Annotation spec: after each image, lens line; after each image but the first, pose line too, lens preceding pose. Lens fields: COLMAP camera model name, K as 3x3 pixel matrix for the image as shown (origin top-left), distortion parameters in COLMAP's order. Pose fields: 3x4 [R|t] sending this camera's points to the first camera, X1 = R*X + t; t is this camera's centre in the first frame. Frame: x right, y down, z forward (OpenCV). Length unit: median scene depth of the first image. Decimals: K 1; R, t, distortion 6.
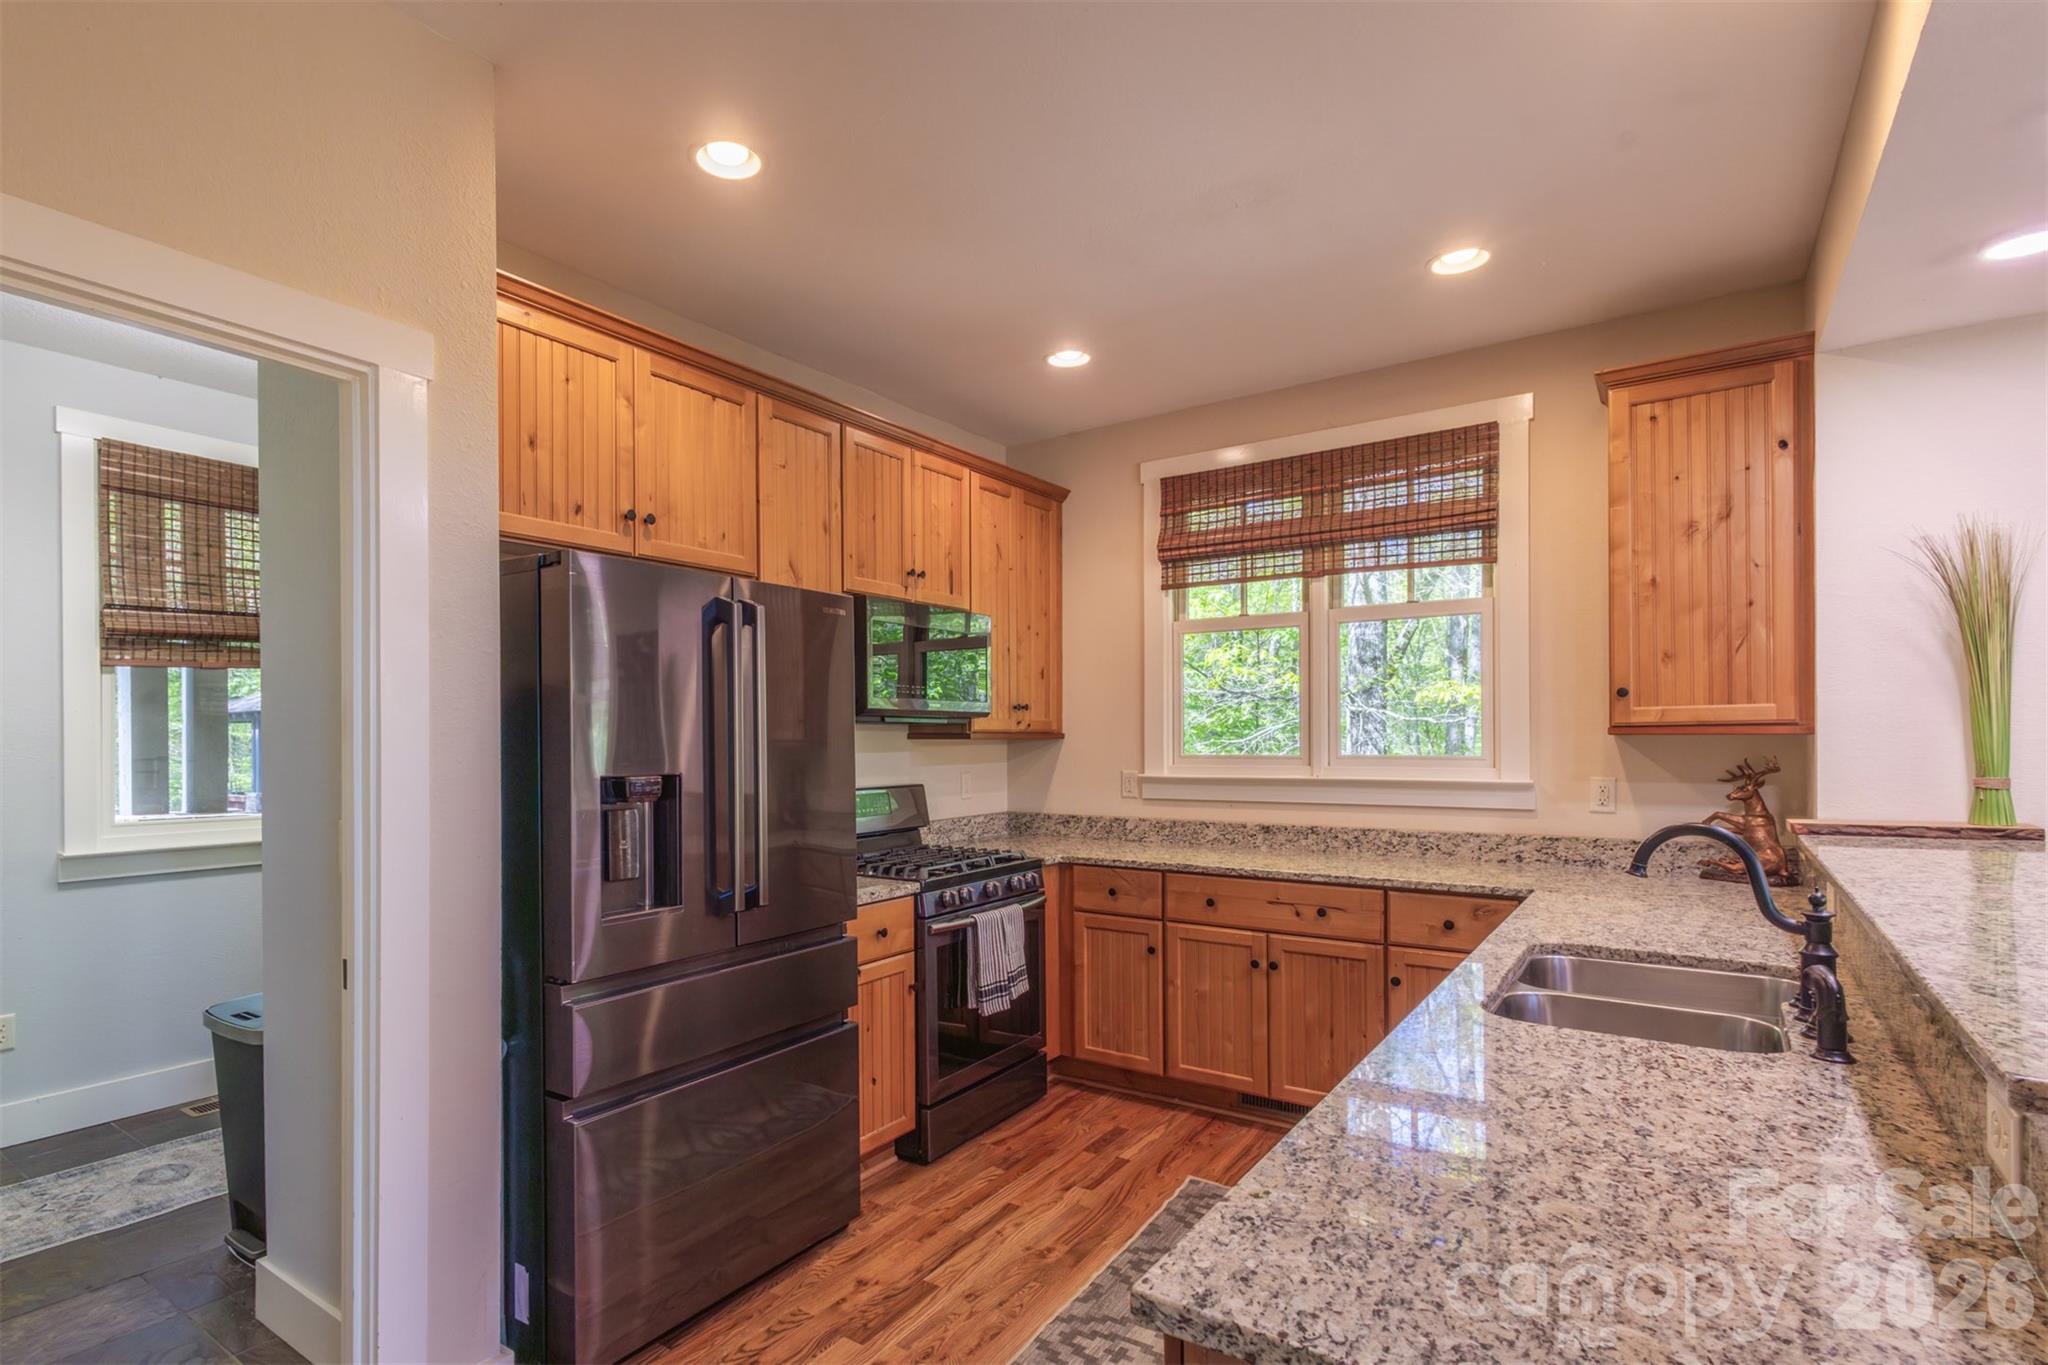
lens RADIAL K [[1021.3, 0, 945.1], [0, 1021.3, 740.2], [0, 0, 1]] dist [0.011715, -0.000349]
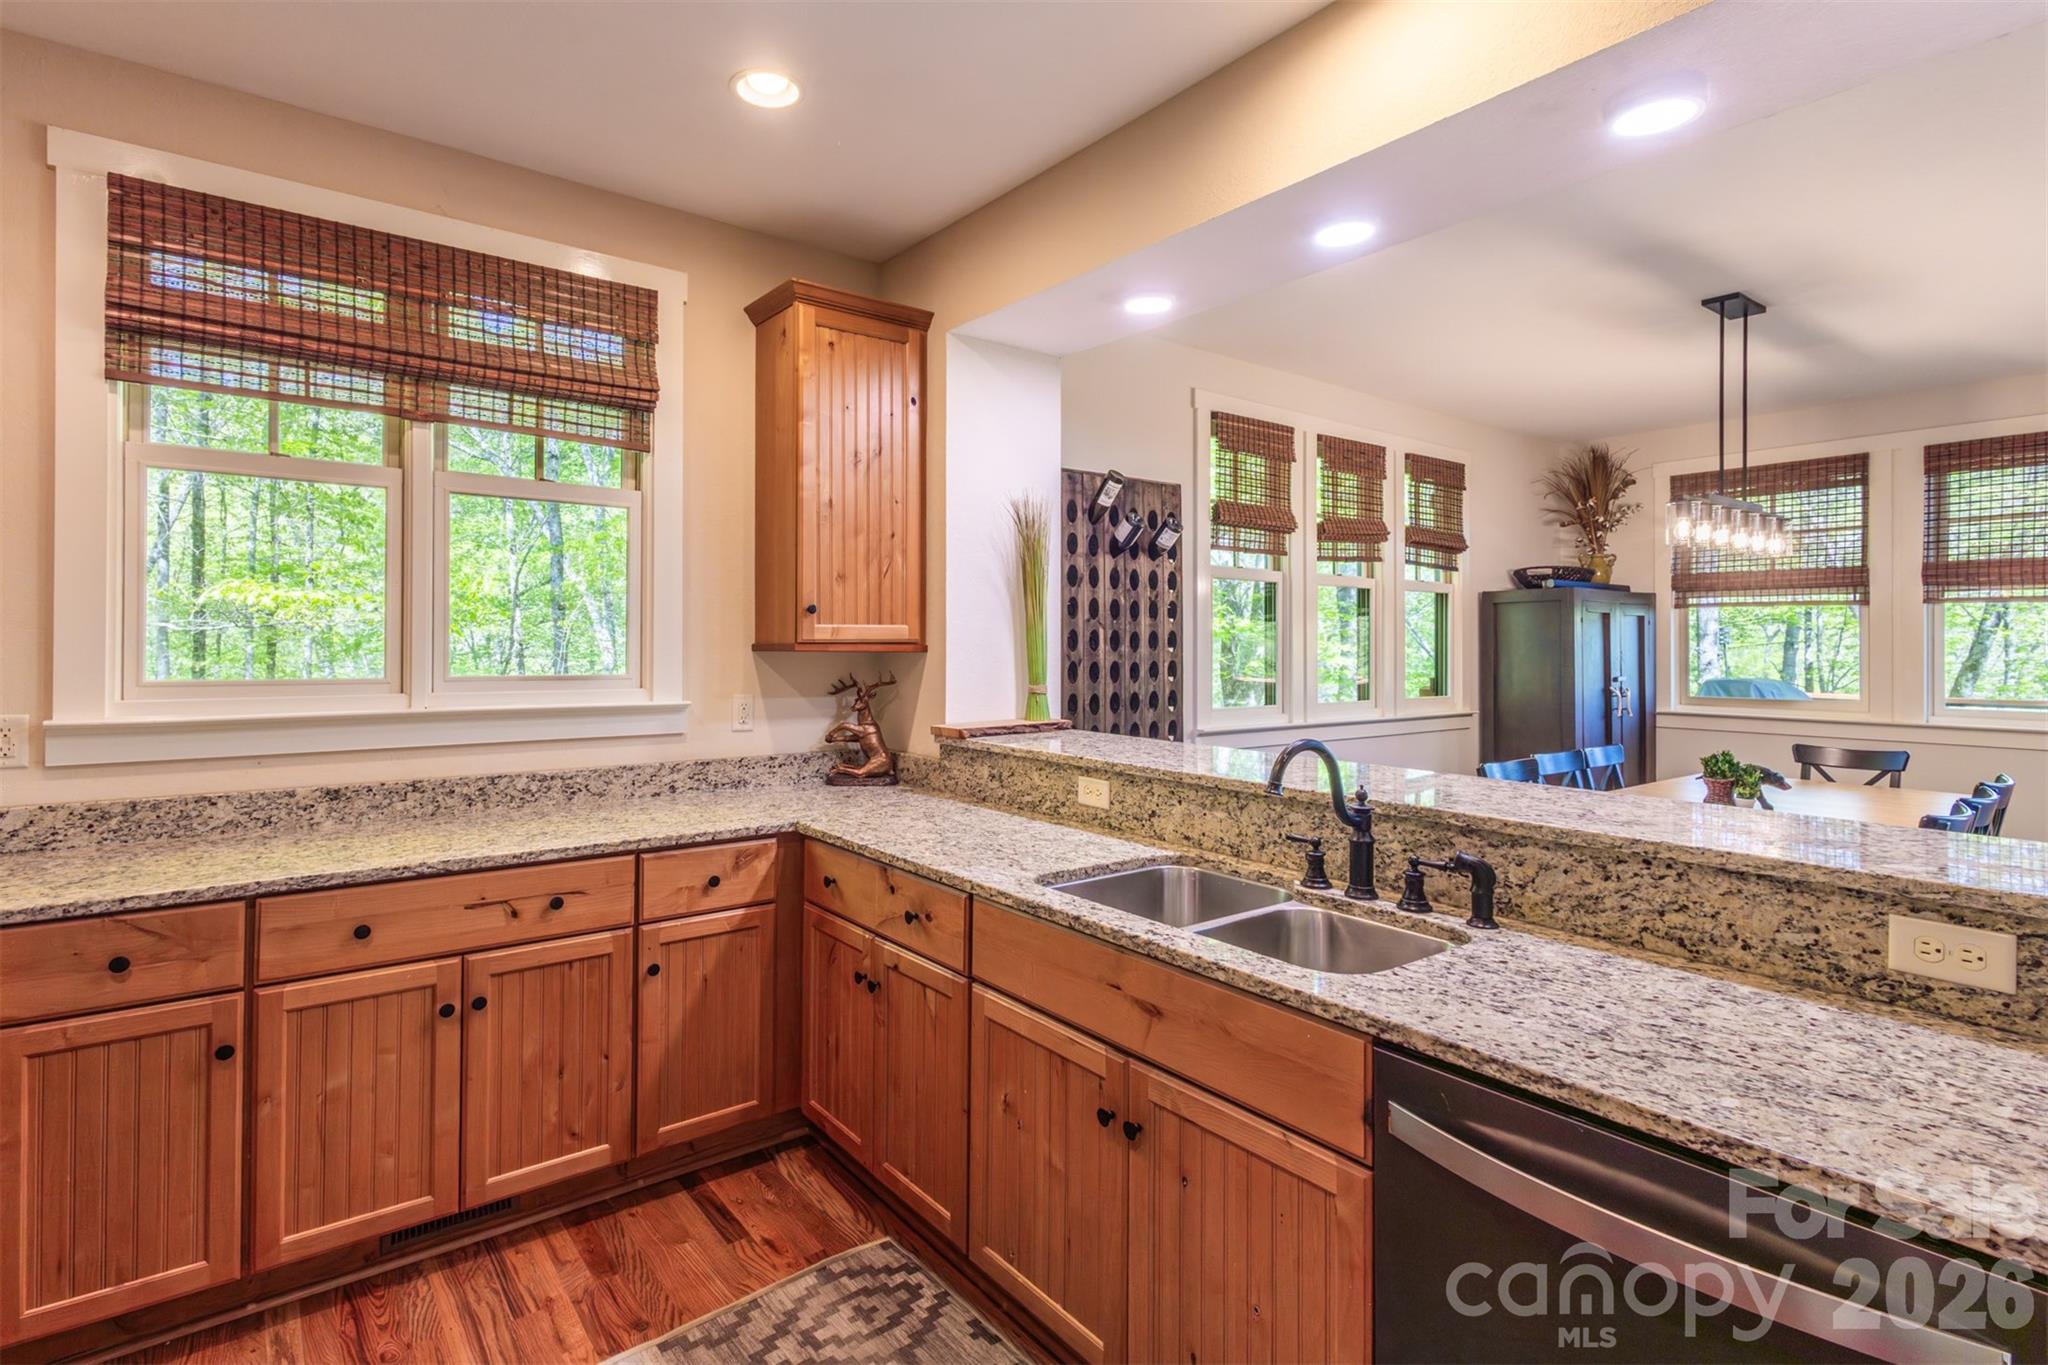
lens RADIAL K [[987.0, 0, 962.7], [0, 987.0, 644.1], [0, 0, 1]] dist [0.013502, -0.002115]
pose [[0.309755, 0.010301, 0.950761, -0.184363], [-0.004566, 0.999946, -0.009346, -0.003939], [-0.950806, -0.001447, 0.309785, 0.505048]]
